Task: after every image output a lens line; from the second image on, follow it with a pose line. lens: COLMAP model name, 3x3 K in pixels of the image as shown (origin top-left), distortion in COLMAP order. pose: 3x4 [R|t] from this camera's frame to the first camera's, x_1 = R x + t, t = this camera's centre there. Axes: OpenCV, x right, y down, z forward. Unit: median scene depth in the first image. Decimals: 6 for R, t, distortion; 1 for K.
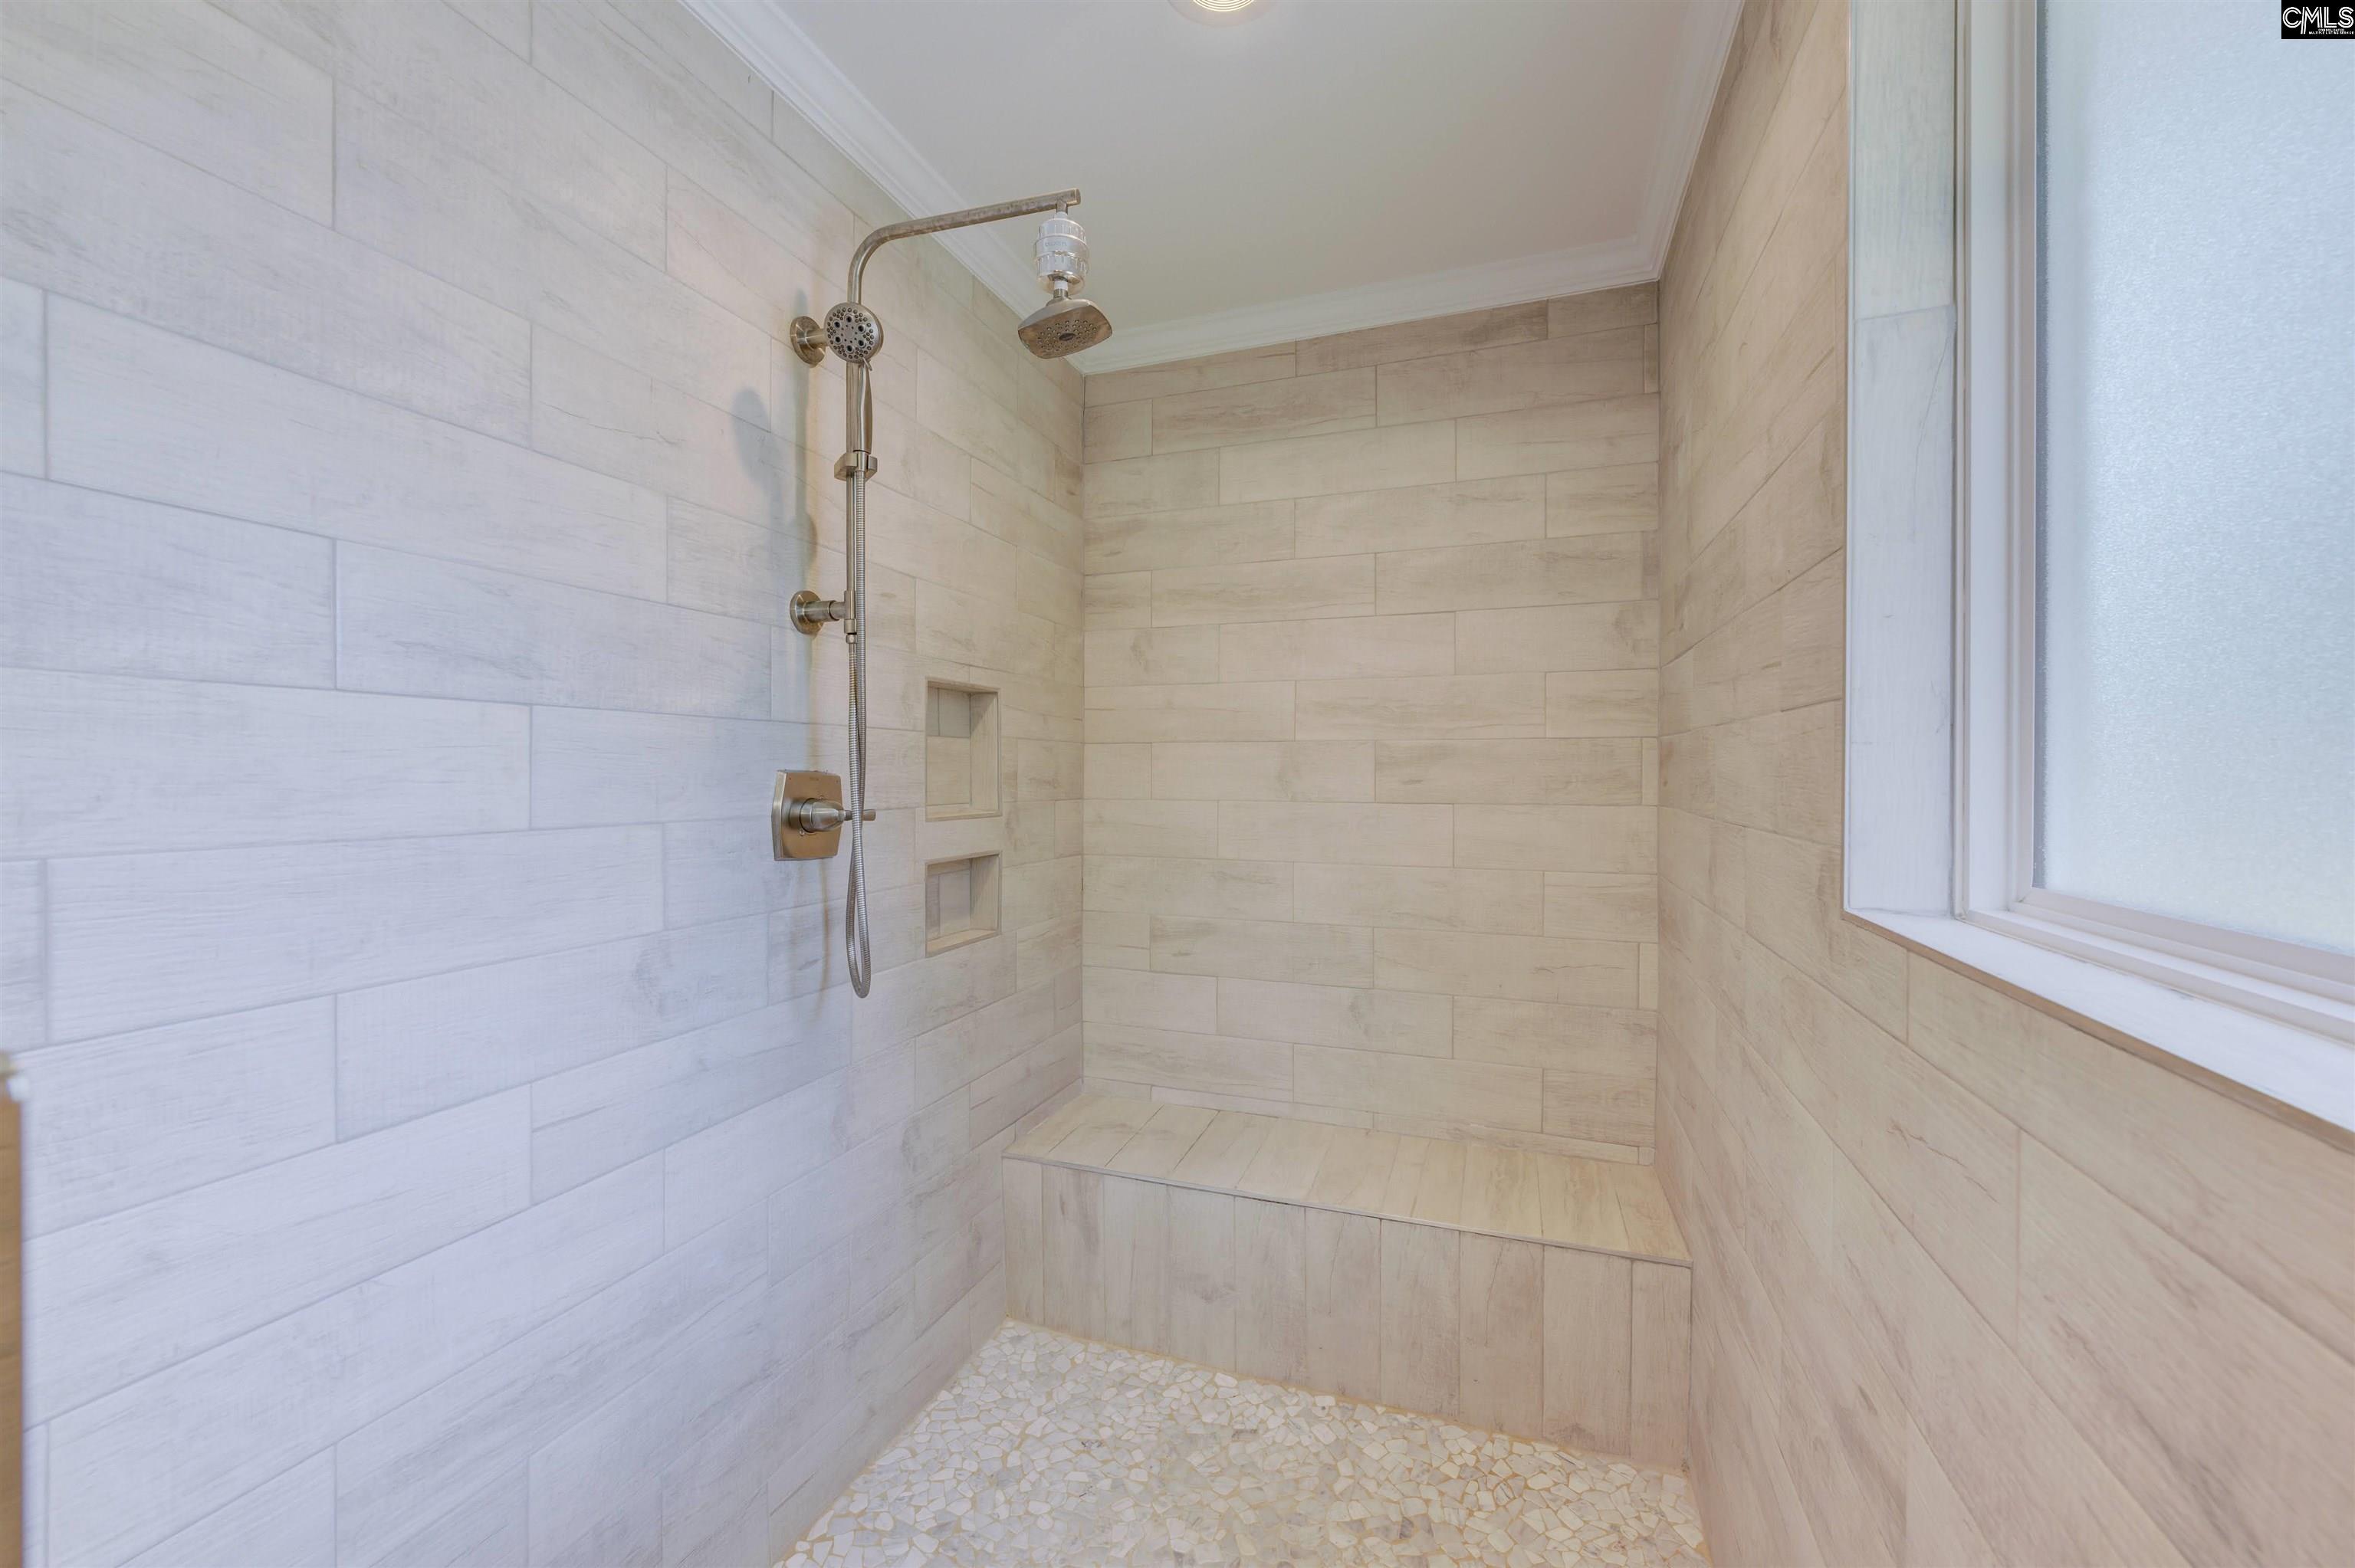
lens RADIAL K [[936.6, 0, 1175.2], [0, 936.6, 775.8], [0, 0, 1]] dist [-0.002330, 0.001859]
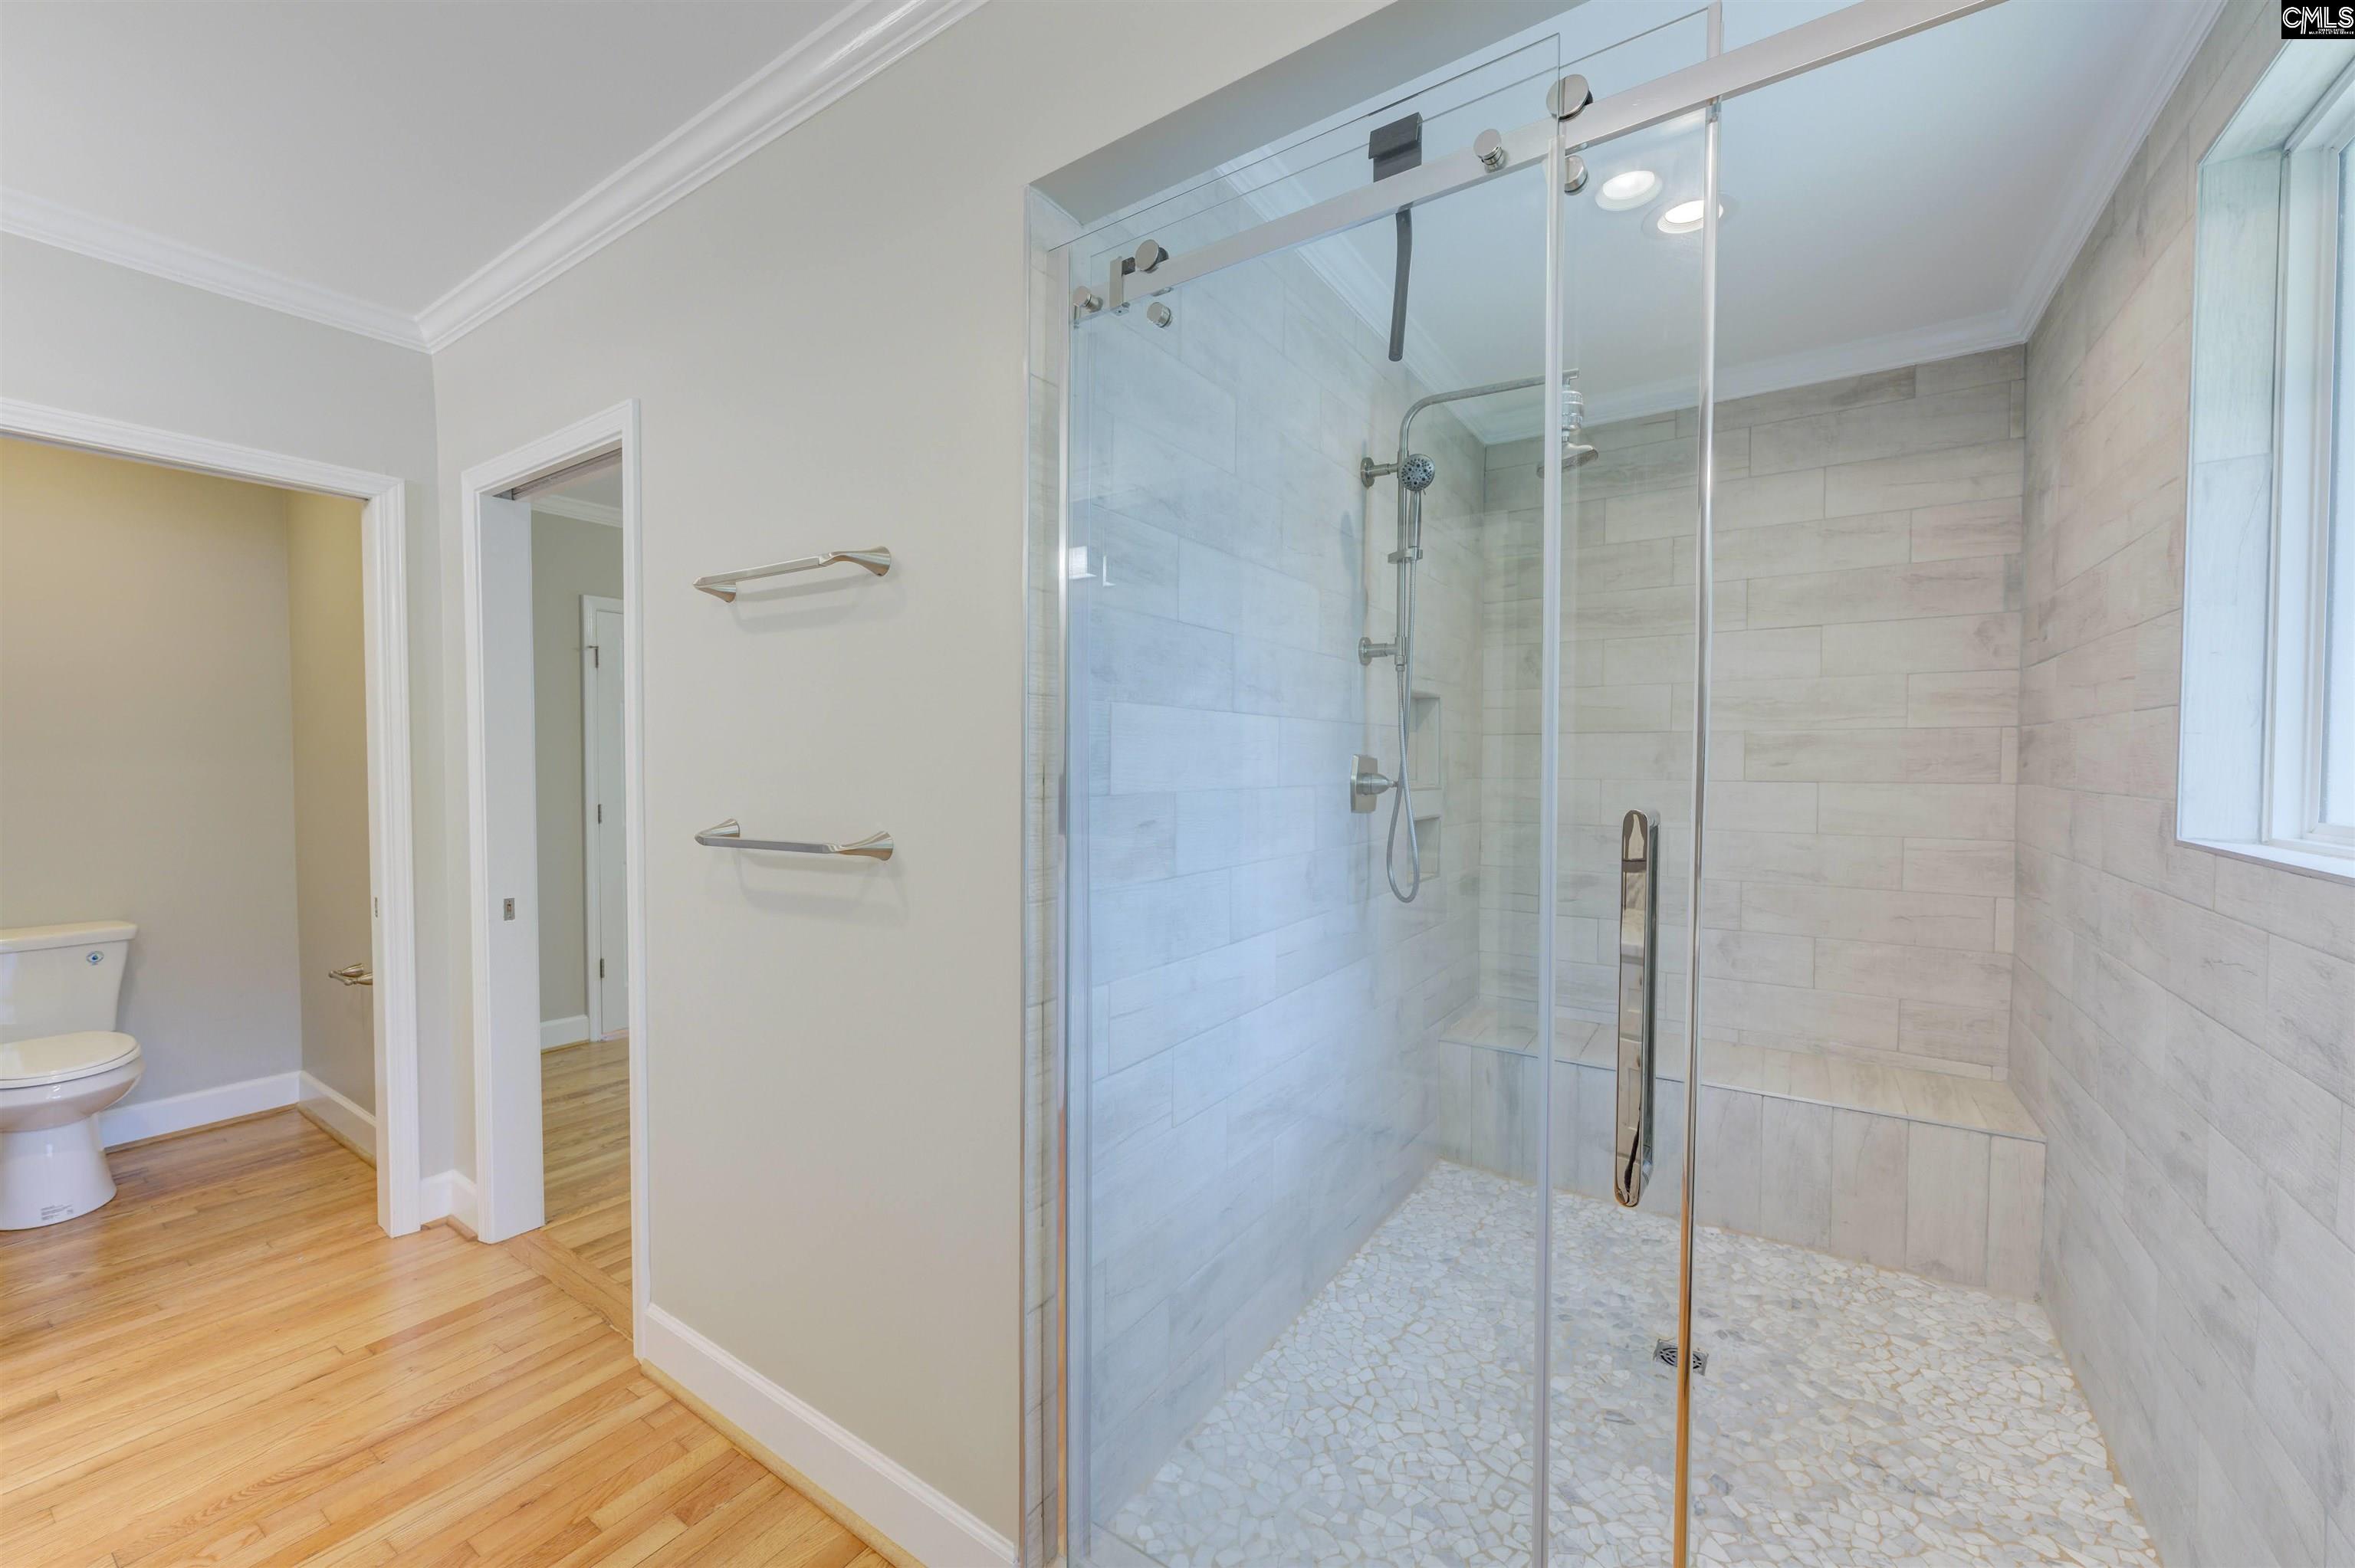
lens RADIAL K [[936.6, 0, 1171.7], [0, 936.6, 784.2], [0, 0, 1]] dist [-0.002330, 0.001859]
pose [[0.971602, 0.005129, -0.236567, -0.291885], [-0.000380, 0.999798, 0.020116, 0.010146], [0.236623, -0.019455, 0.971407, -0.487425]]
